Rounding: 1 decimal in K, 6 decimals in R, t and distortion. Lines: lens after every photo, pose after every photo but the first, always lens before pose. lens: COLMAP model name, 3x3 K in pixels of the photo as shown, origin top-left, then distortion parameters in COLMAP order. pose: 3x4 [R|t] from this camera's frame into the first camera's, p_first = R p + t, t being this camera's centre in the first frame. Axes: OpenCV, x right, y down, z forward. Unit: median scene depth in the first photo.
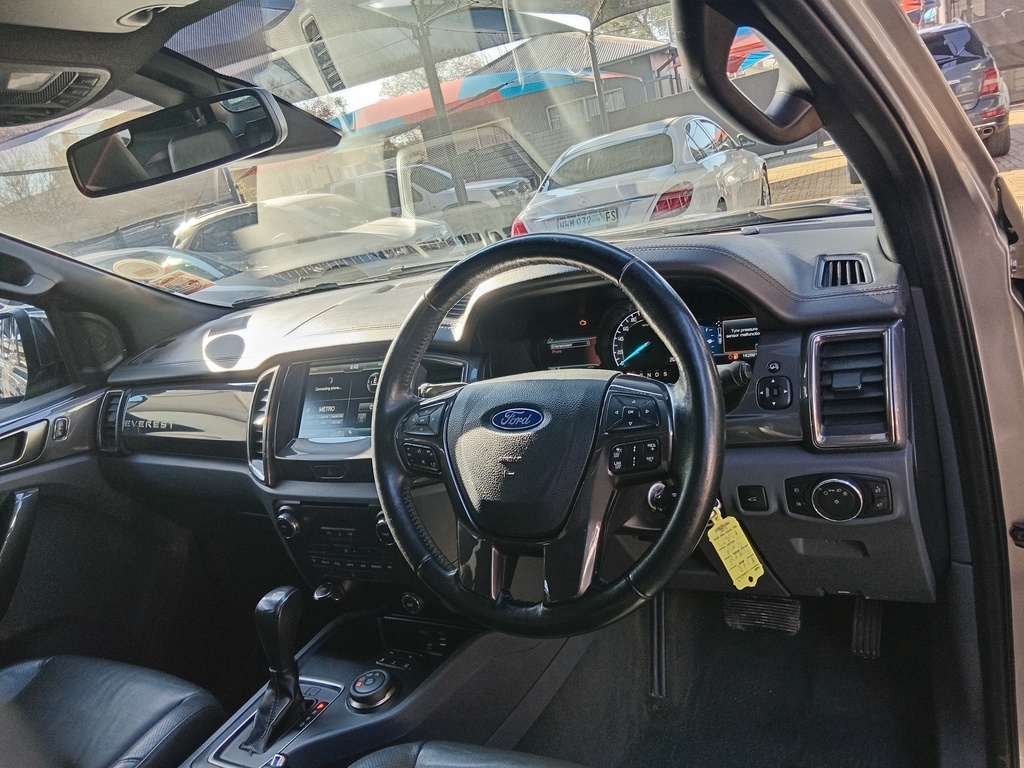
lens RADIAL K [[778.6, 0, 514.9], [0, 778.6, 380.8], [0, 0, 1]] dist [0.064686, -0.098951]
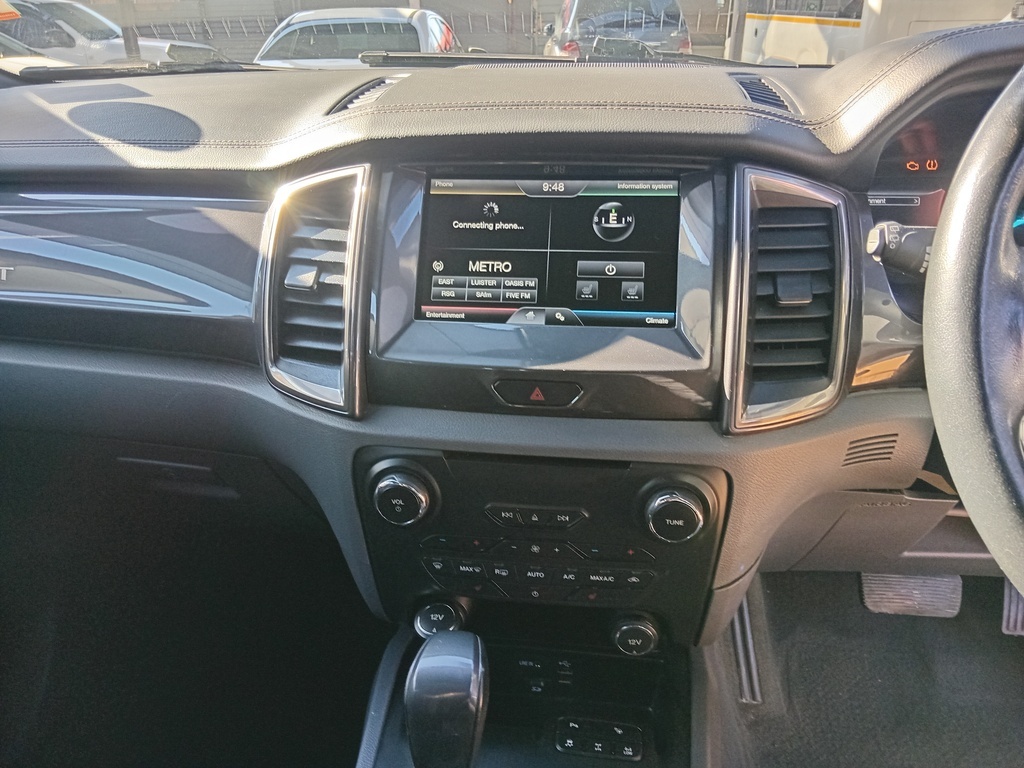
lens RADIAL K [[778.6, 0, 513.2], [0, 778.6, 390.2], [0, 0, 1]] dist [0.064686, -0.098951]
pose [[0.899778, 0.038376, 0.434657, -0.440483], [-0.083044, 0.992979, 0.084237, 0.071231], [-0.428373, -0.111891, 0.896648, 0.548663]]
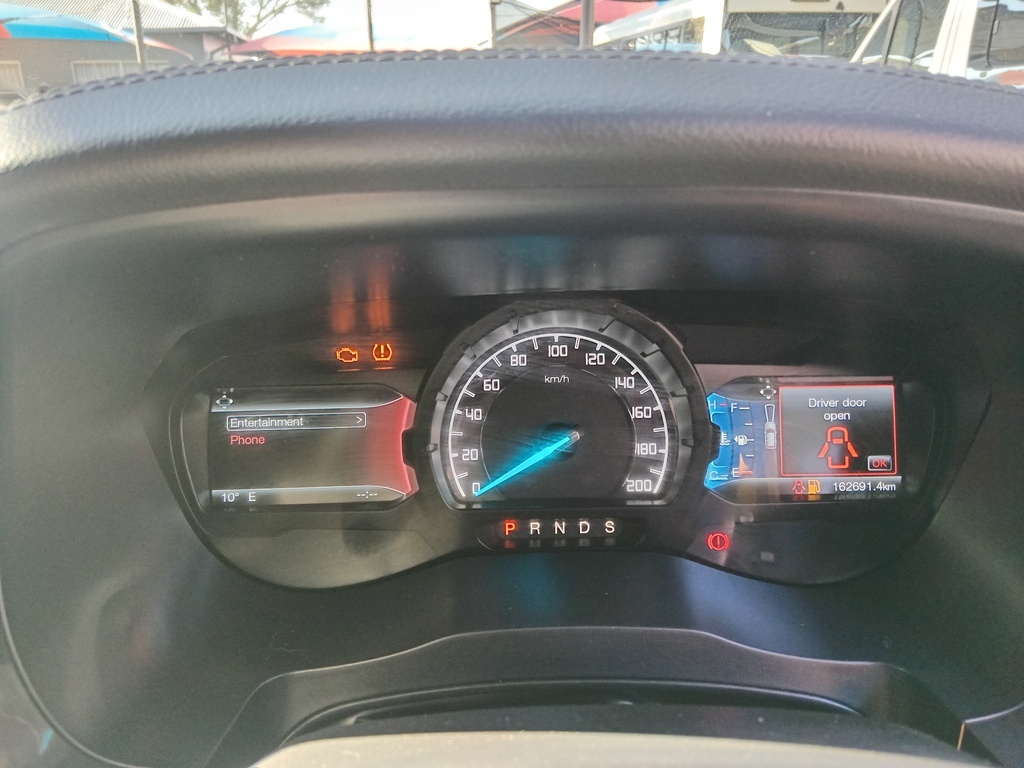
lens RADIAL K [[778.6, 0, 511.6], [0, 778.6, 381.8], [0, 0, 1]] dist [0.064686, -0.098951]
pose [[0.844117, 0.038515, 0.534773, -0.025822], [-0.034279, 0.999253, -0.017859, -0.058715], [-0.535062, -0.003256, 0.844807, 0.672627]]
